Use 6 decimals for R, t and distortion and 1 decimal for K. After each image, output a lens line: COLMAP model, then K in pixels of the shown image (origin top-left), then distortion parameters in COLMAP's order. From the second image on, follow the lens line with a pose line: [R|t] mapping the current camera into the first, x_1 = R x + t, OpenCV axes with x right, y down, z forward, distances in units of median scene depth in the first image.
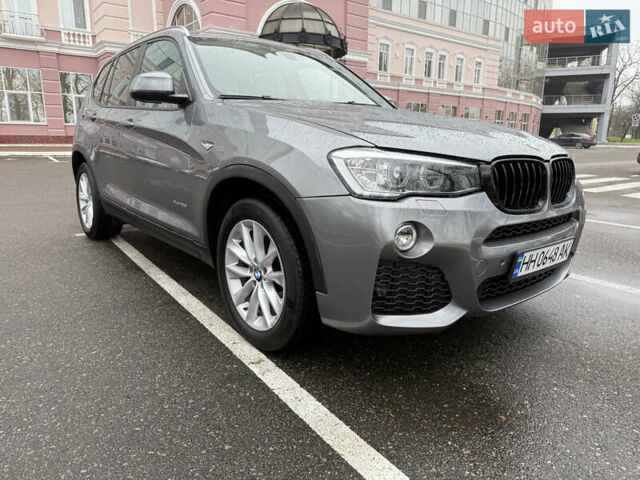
lens RADIAL K [[448.5, 0, 321.9], [0, 448.5, 241.3], [0, 0, 1]] dist [0.001087, -0.006155]
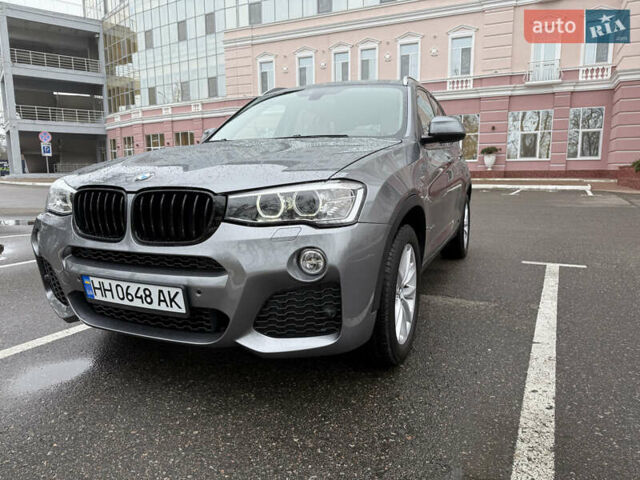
lens RADIAL K [[448.5, 0, 321.9], [0, 448.5, 241.3], [0, 0, 1]] dist [0.001087, -0.006155]
pose [[0.451639, 0.118399, -0.884310, 0.121698], [-0.185206, 0.982007, 0.036891, -0.013265], [0.872767, 0.147118, 0.465440, 0.075771]]
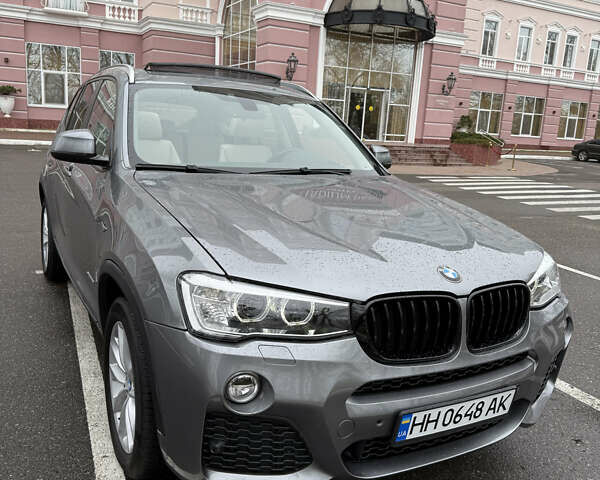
lens RADIAL K [[558.5, 0, 297.2], [0, 558.5, 238.0], [0, 0, 1]] dist [0.072719, -0.151544]
pose [[0.980095, 0.080469, -0.181489, 0.028749], [-0.086861, 0.995840, -0.027534, -0.017029], [0.178518, 0.042751, 0.983007, -0.002998]]
